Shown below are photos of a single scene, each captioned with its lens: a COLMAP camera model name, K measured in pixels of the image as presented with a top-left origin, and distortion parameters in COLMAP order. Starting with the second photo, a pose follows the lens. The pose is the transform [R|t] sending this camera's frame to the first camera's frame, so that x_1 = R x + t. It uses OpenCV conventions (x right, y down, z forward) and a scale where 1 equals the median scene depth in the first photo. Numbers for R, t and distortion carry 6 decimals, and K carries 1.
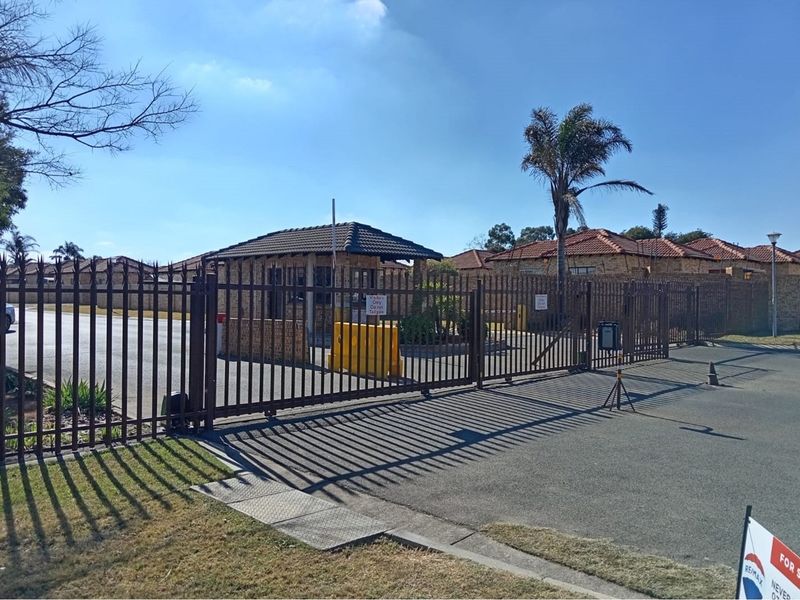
lens RADIAL K [[655.9, 0, 396.6], [0, 655.9, 296.0], [0, 0, 1]] dist [-0.015824, -0.031803]
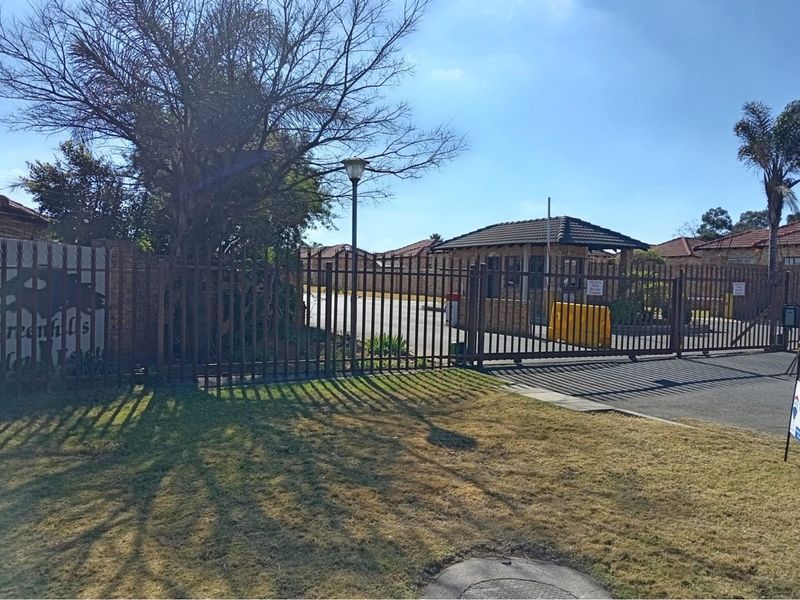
lens RADIAL K [[655.9, 0, 374.7], [0, 655.9, 305.1], [0, 0, 1]] dist [-0.015824, -0.031803]
pose [[0.947902, 0.027699, -0.317355, -0.015082], [-0.016623, 0.999156, 0.037557, 0.003183], [0.318128, -0.030325, 0.947563, -0.180659]]
